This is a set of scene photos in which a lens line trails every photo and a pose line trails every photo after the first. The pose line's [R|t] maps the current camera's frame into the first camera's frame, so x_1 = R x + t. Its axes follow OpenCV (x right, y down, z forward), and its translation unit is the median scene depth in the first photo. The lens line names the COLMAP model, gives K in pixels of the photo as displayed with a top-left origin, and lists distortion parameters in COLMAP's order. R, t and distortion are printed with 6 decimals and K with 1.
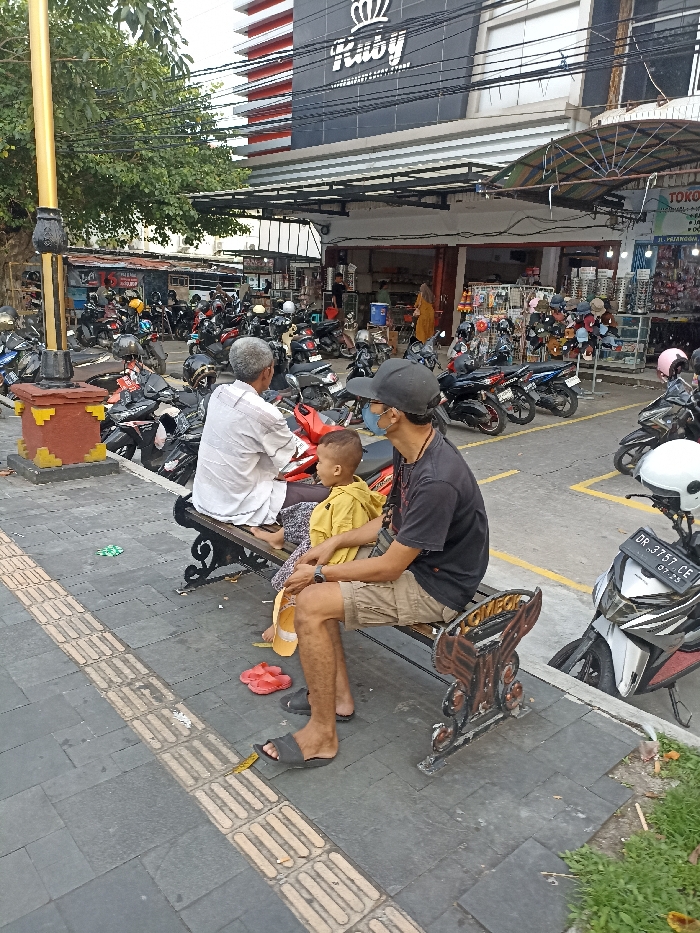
lens RADIAL K [[660.2, 0, 368.6], [0, 660.2, 470.8], [0, 0, 1]] dist [0.064544, -0.079559]
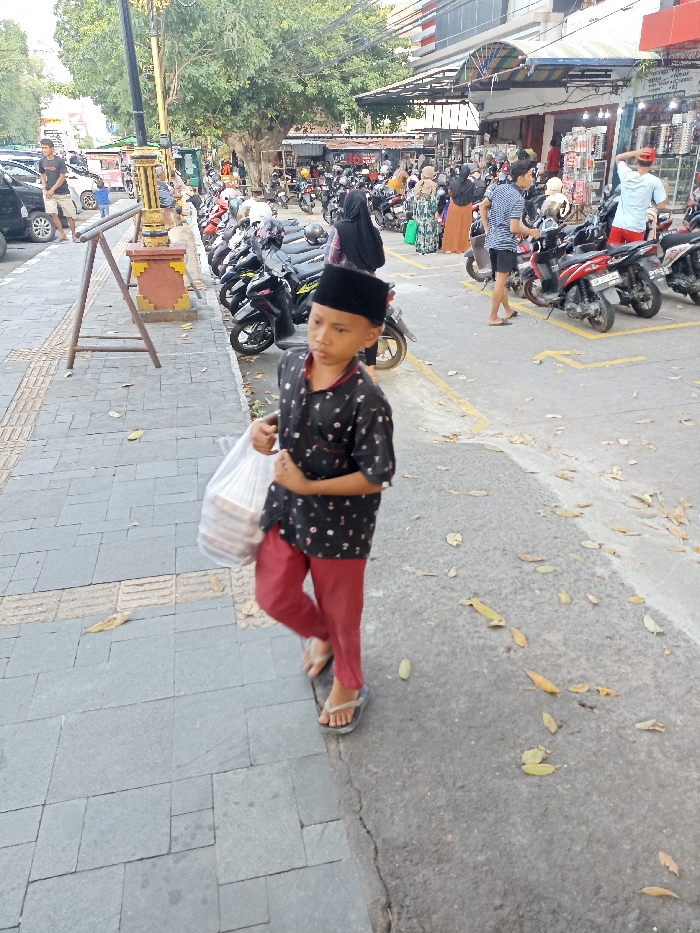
lens RADIAL K [[685.2, 0, 361.4], [0, 685.2, 464.9], [0, 0, 1]] dist [0.078146, -0.070356]
pose [[0.863596, 0.155007, -0.479766, 0.585952], [-0.086723, 0.983053, 0.161508, 0.148765], [0.496671, -0.097871, 0.862403, -0.424917]]
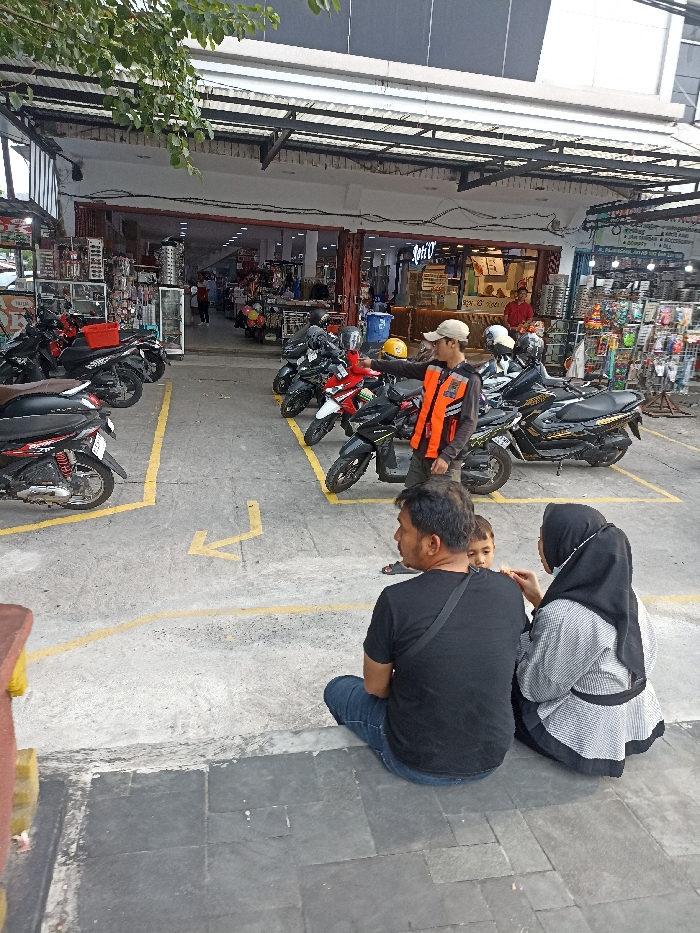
lens RADIAL K [[685.2, 0, 361.4], [0, 685.2, 464.9], [0, 0, 1]] dist [0.078146, -0.070356]
pose [[0.512812, -0.213869, 0.831435, -0.569525], [0.185267, 0.973222, 0.136072, -0.184978], [-0.838272, 0.084258, 0.538703, 0.594591]]
